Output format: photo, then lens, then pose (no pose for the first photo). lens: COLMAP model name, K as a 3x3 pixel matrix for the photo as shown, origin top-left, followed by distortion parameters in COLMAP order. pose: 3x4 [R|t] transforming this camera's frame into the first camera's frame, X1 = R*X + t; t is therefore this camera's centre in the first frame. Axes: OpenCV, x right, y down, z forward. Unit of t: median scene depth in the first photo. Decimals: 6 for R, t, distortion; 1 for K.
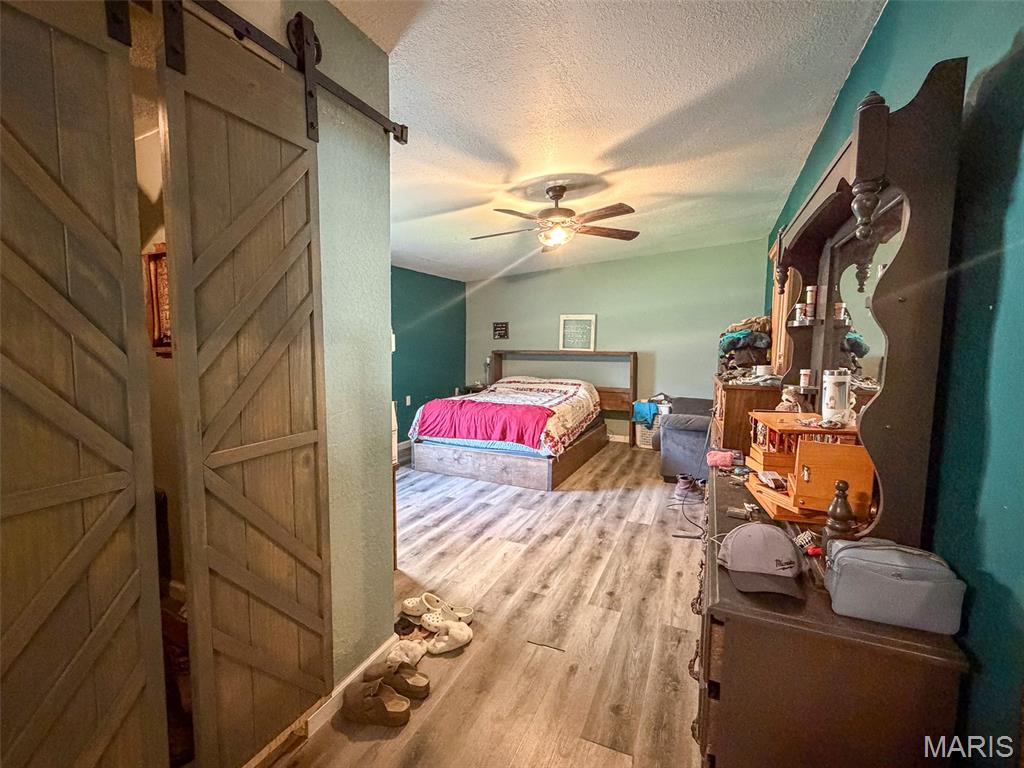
lens RADIAL K [[452.0, 0, 512.0], [0, 452.0, 384.0], [0, 0, 1]] dist [-0.000263, -0.000015]
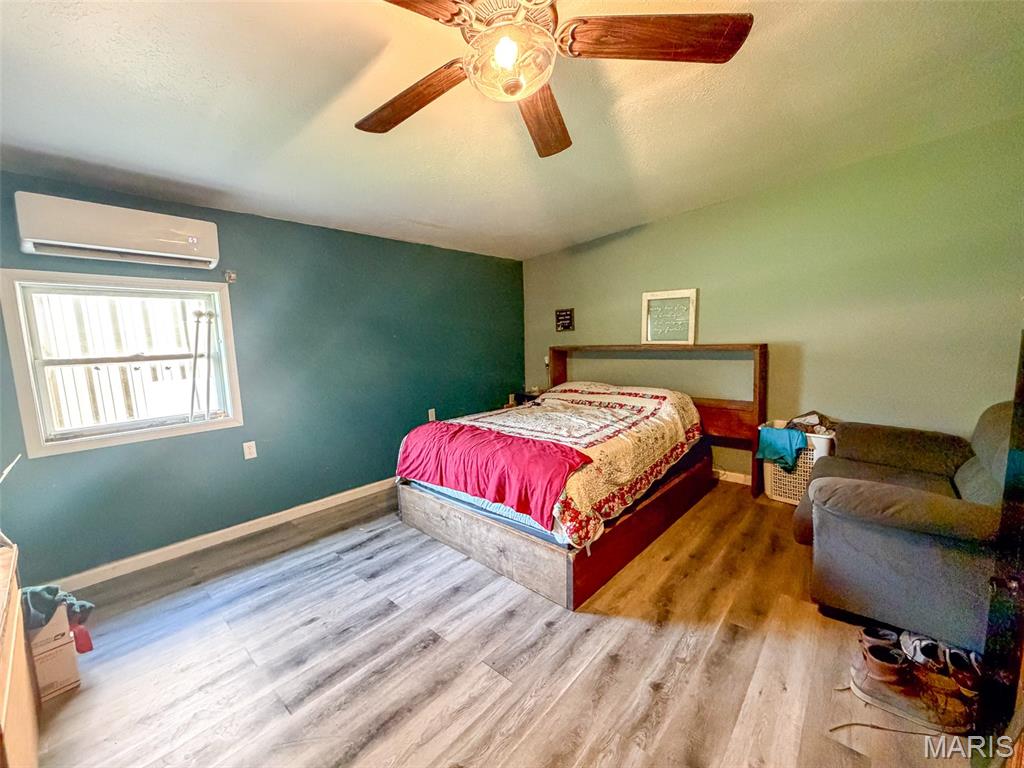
lens RADIAL K [[410.3, 0, 508.7], [0, 410.3, 385.4], [0, 0, 1]] dist [0.000166, -0.000071]
pose [[0.951435, 0.000992, -0.307848, 0.148071], [0.007590, 0.999615, 0.026679, -0.041321], [0.307756, -0.027720, 0.951061, 0.467163]]
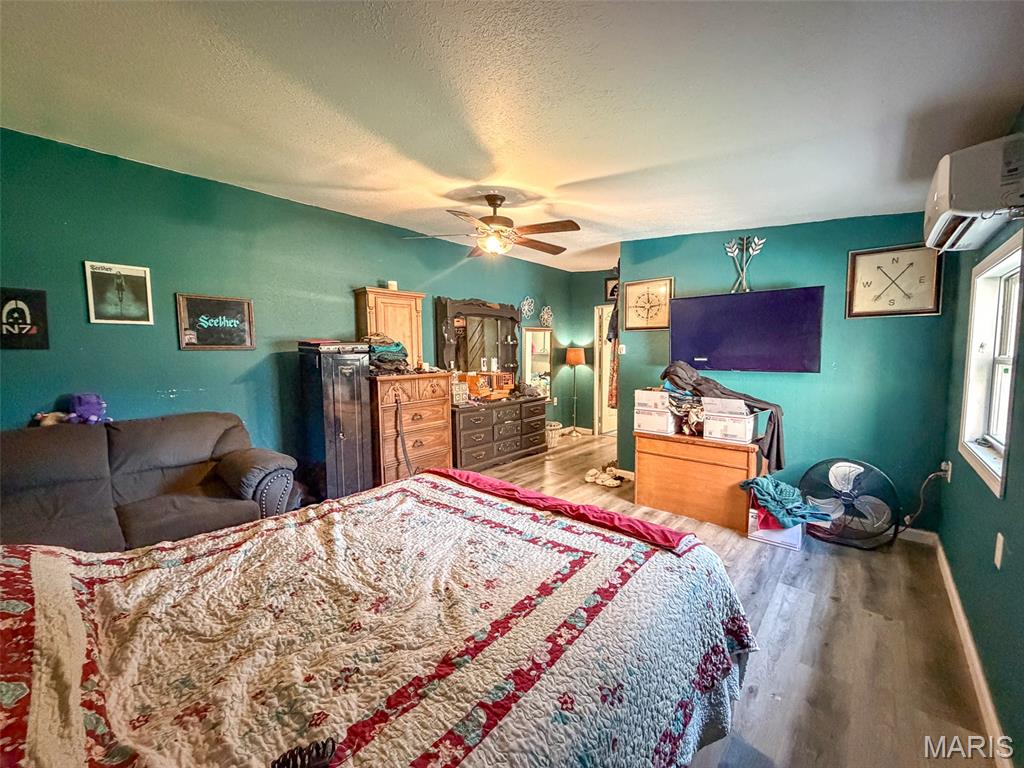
lens RADIAL K [[410.3, 0, 508.7], [0, 410.3, 385.4], [0, 0, 1]] dist [0.000166, -0.000071]
pose [[-0.950895, -0.029956, 0.308059, -0.157291], [0.025606, 0.984280, 0.174751, -0.125333], [-0.308451, 0.174059, -0.935180, 1.358017]]
